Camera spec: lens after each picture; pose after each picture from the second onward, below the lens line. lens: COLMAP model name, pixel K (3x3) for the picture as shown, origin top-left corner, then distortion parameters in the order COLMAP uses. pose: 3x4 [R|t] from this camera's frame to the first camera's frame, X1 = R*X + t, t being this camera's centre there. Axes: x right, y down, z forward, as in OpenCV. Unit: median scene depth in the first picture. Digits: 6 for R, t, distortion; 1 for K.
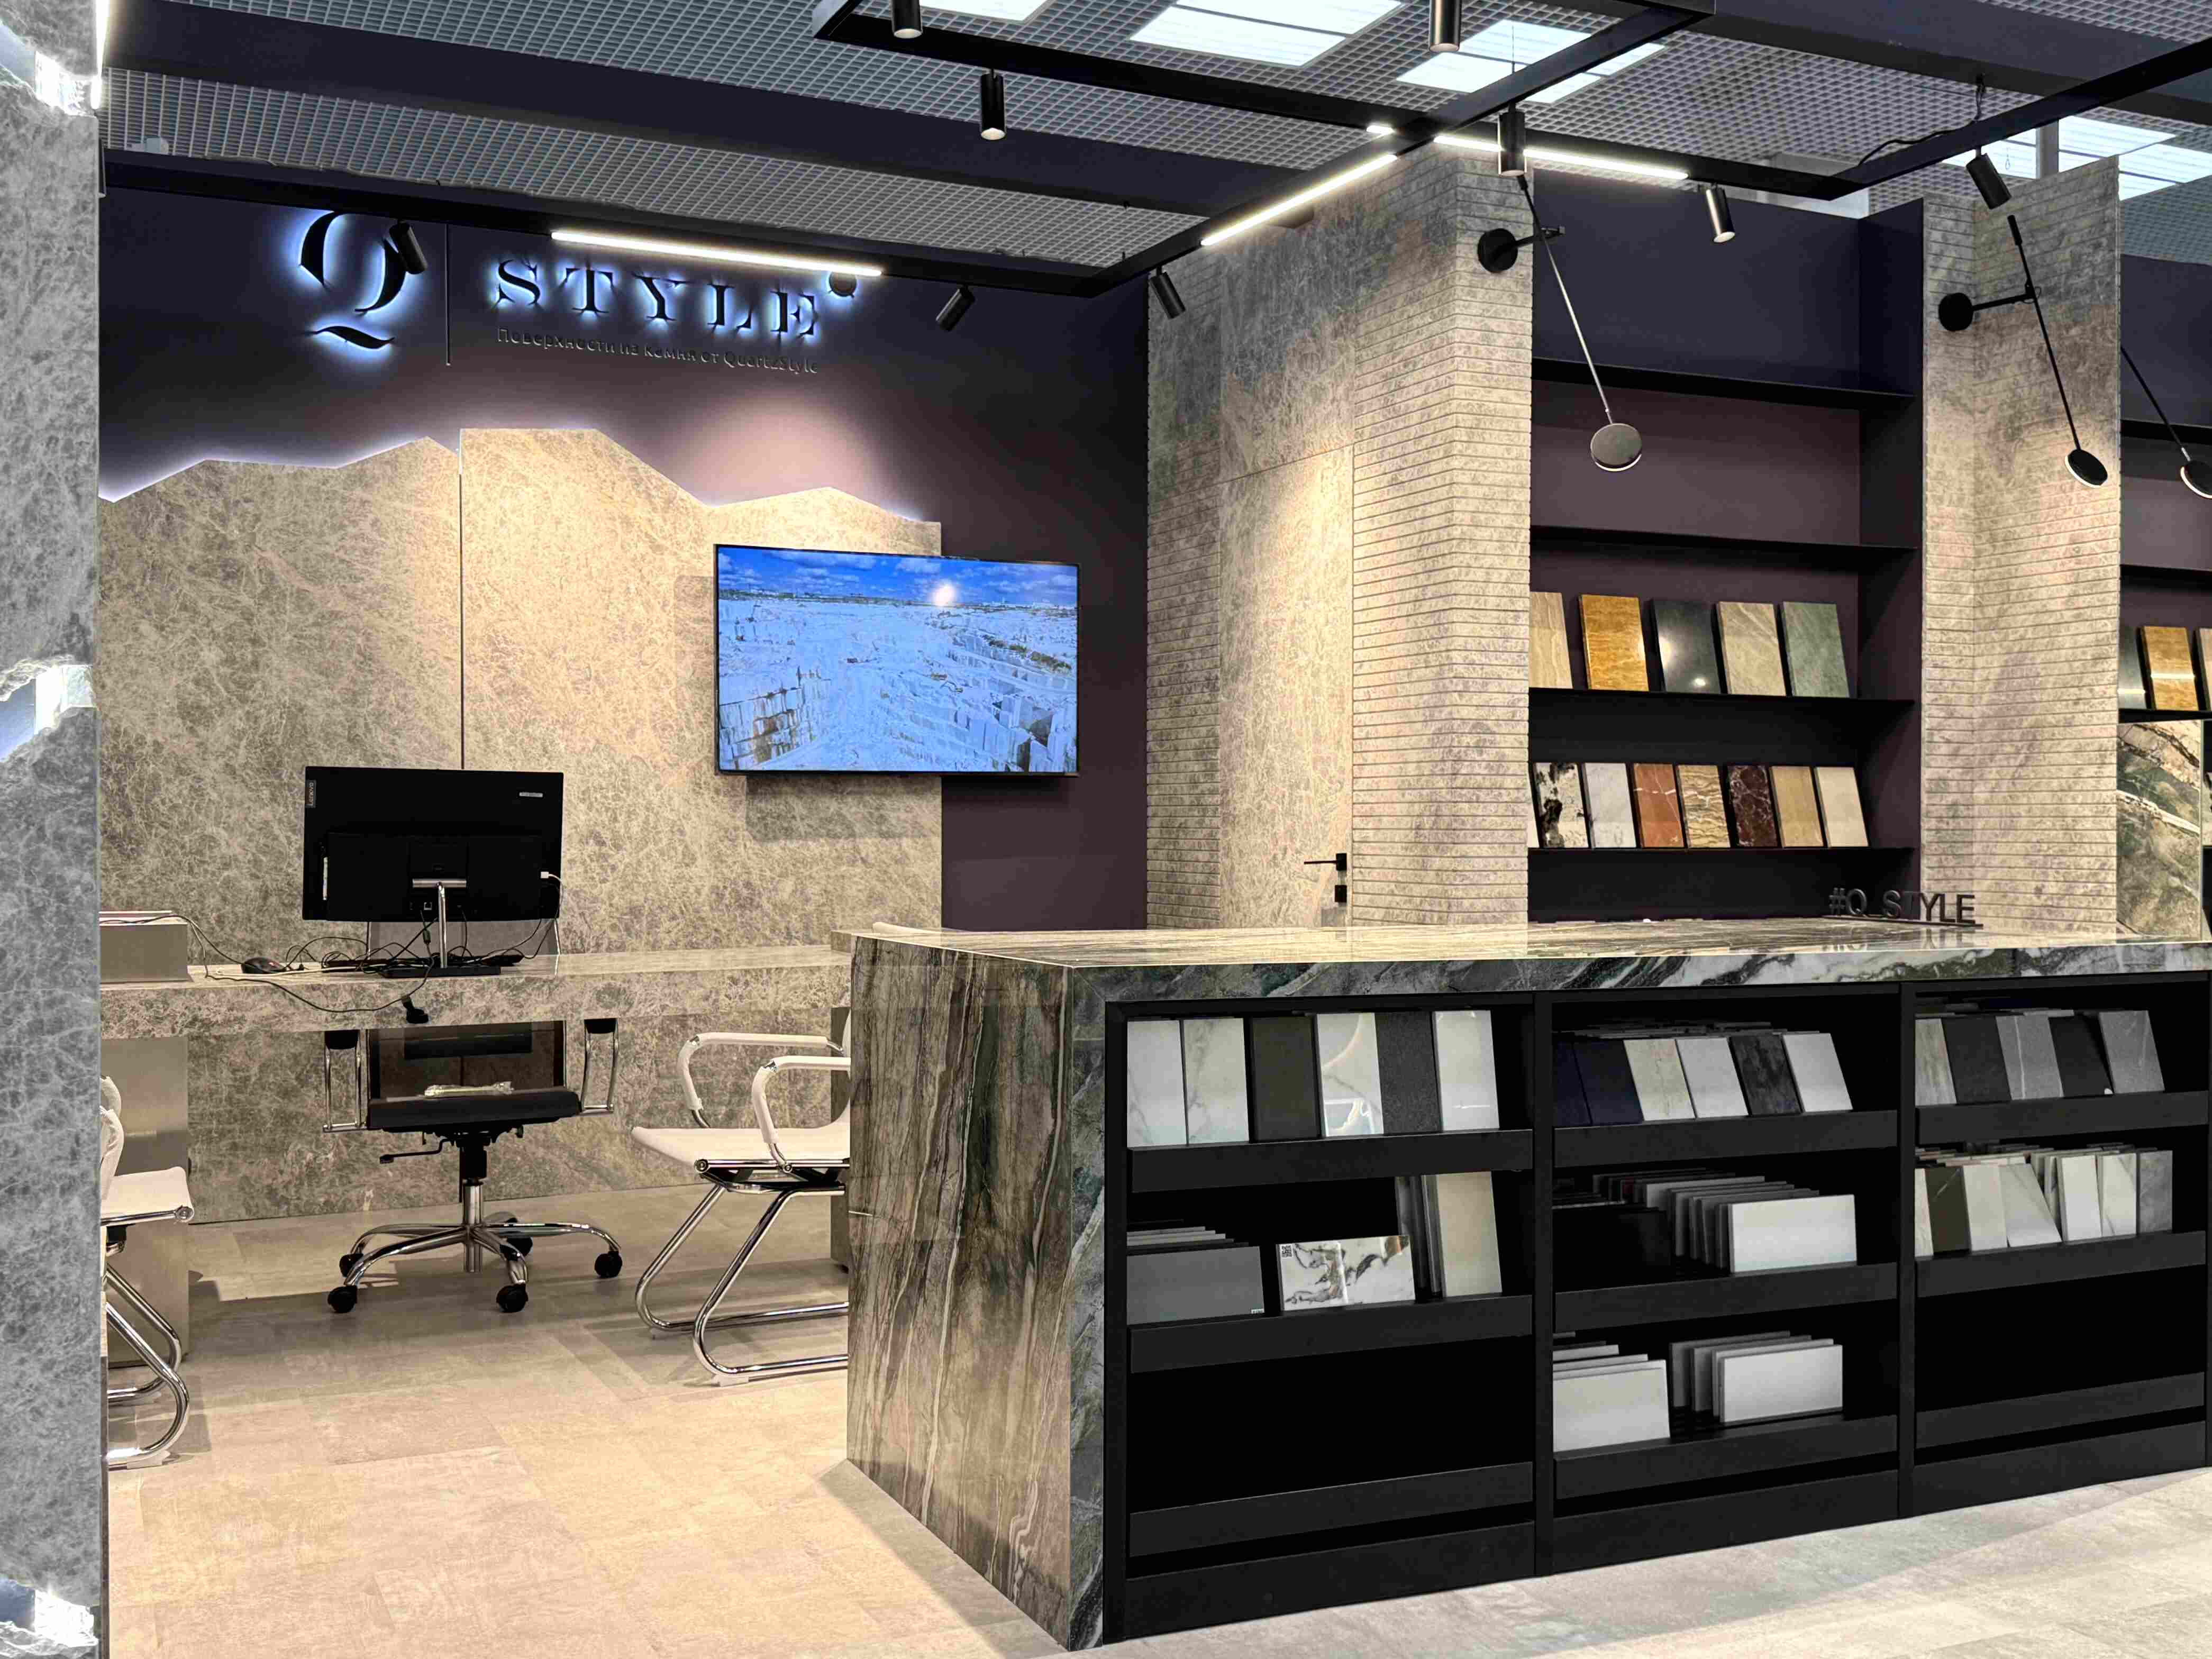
lens RADIAL K [[2198.4, 0, 1106.0], [0, 2198.4, 829.5], [0, 0, 1]] dist [0.206350, -0.526972]
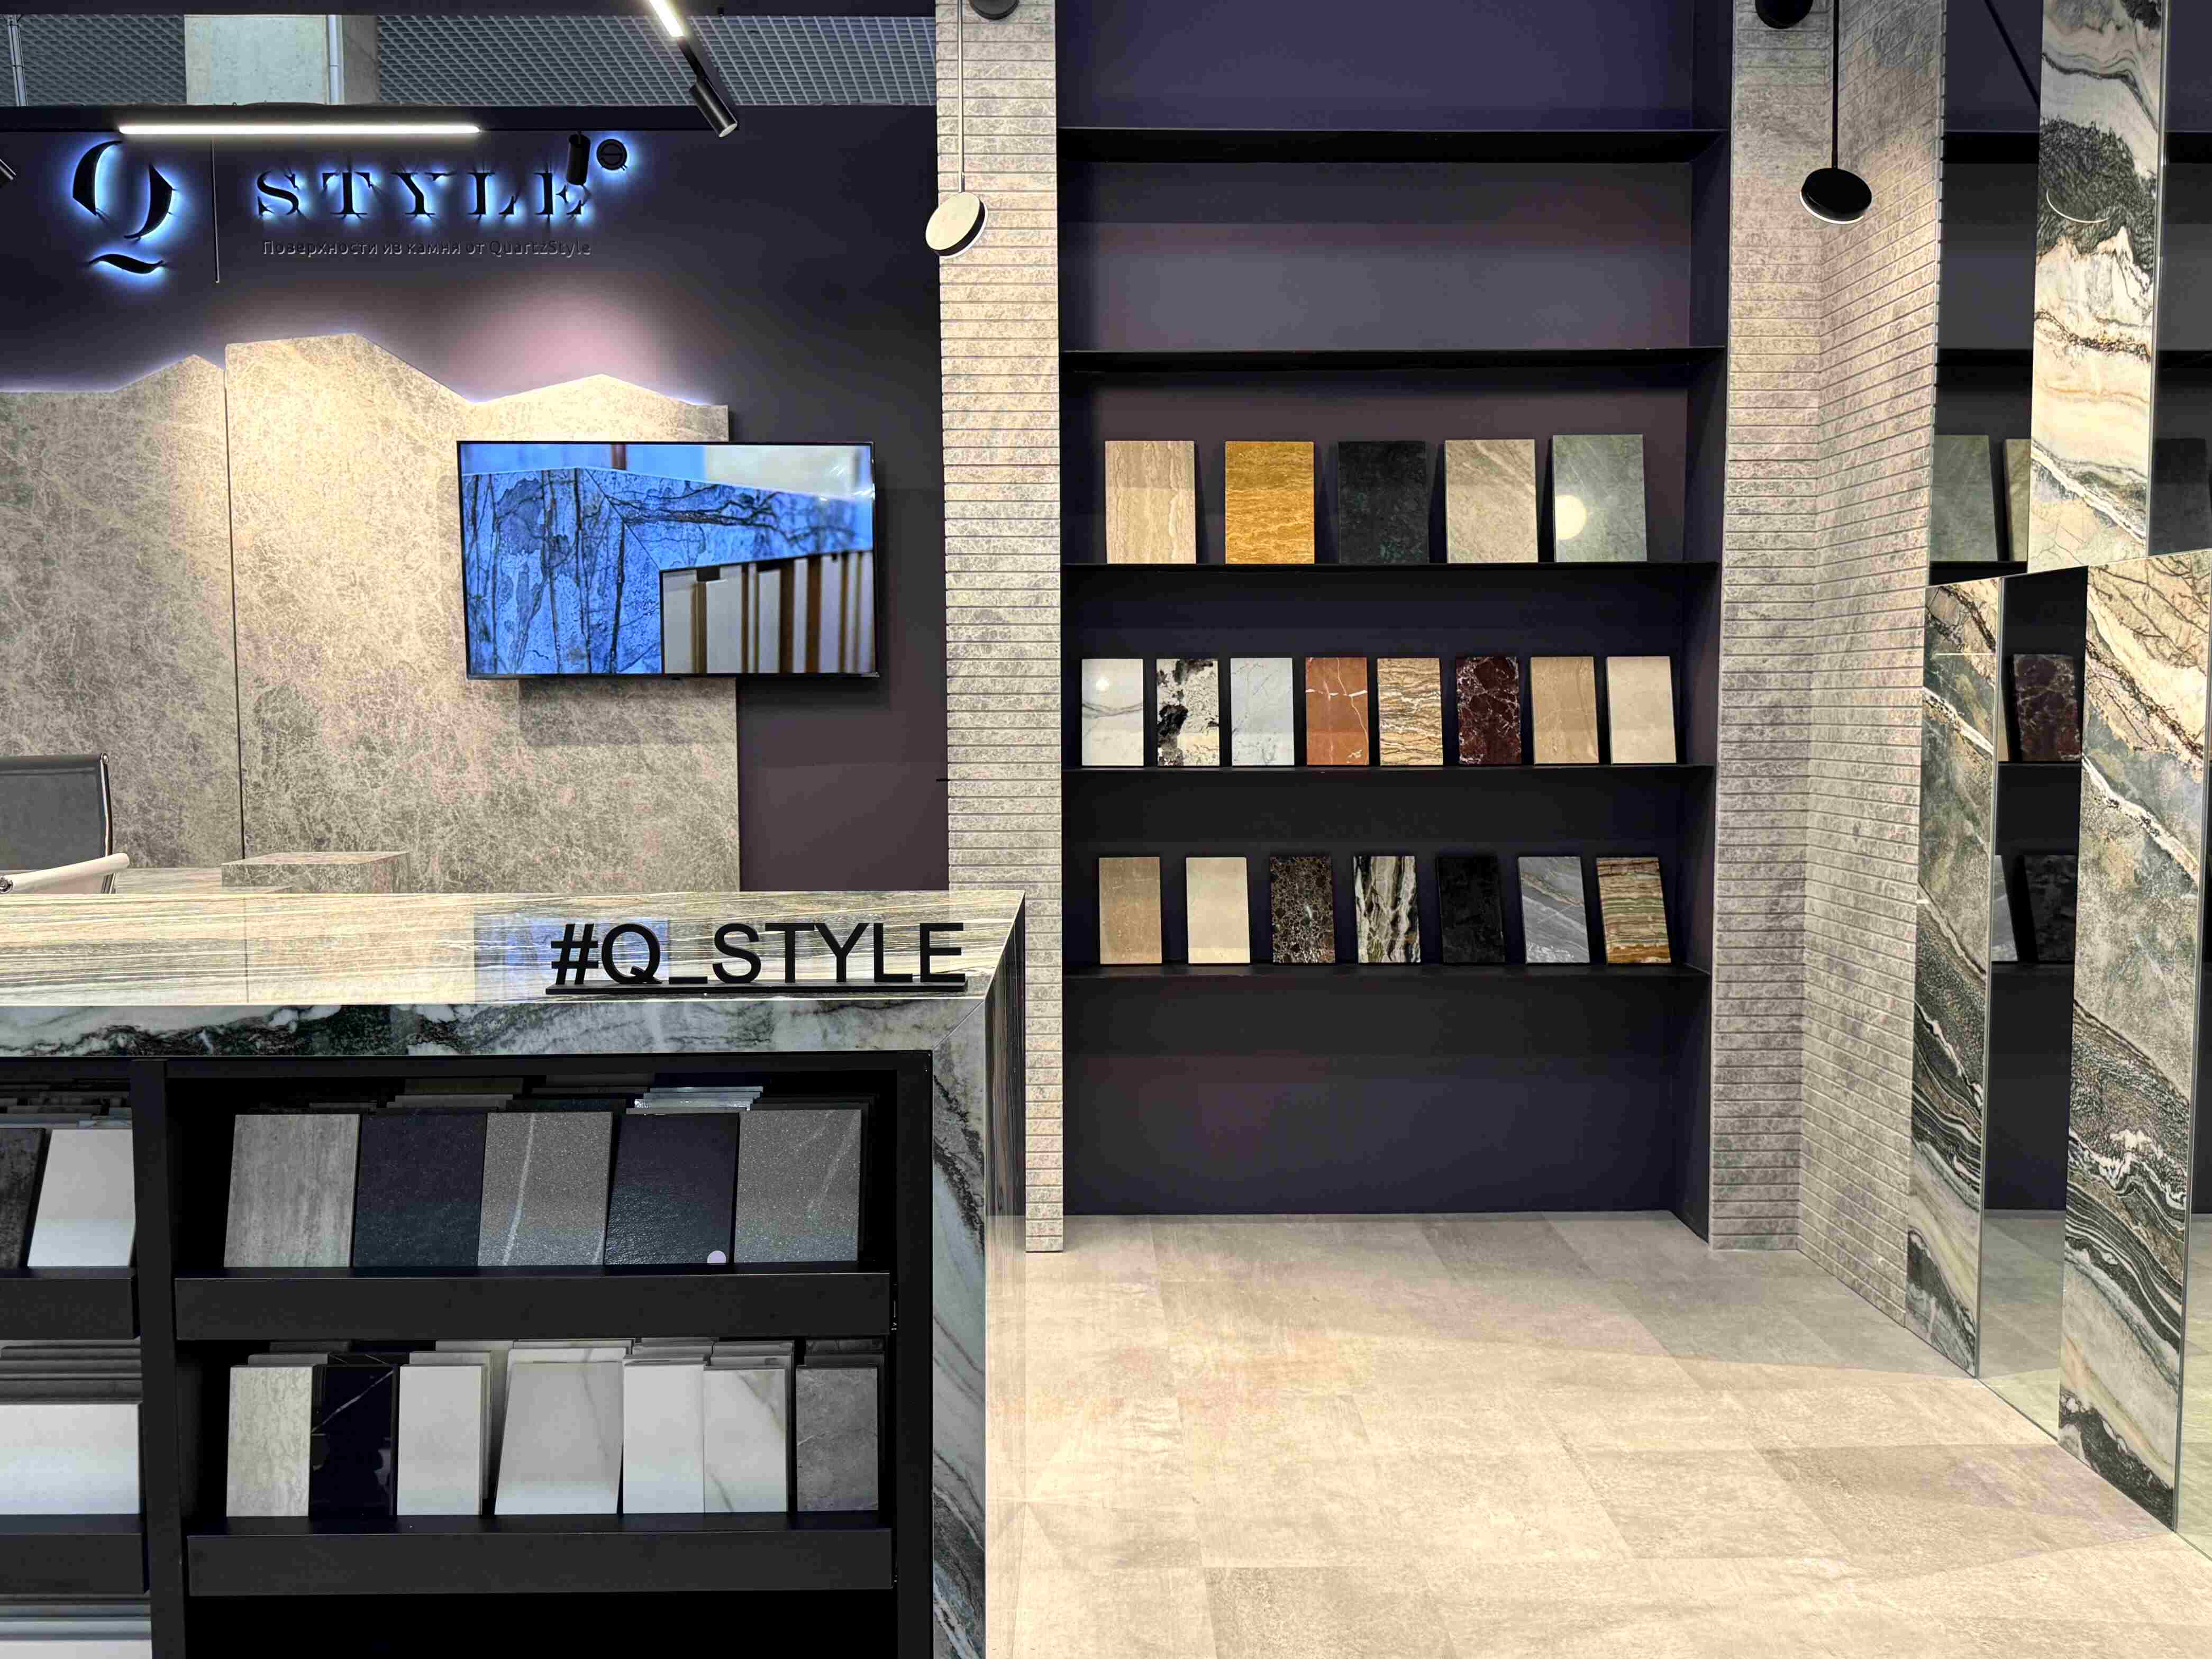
lens RADIAL K [[1825.0, 0, 1097.4], [0, 1825.0, 840.3], [0, 0, 1]] dist [0.131003, -0.249720]
pose [[0.913204, 0.026241, -0.406658, 0.430918], [0.003093, 0.997449, 0.071310, -0.011564], [0.407492, -0.066378, 0.910793, 0.375435]]
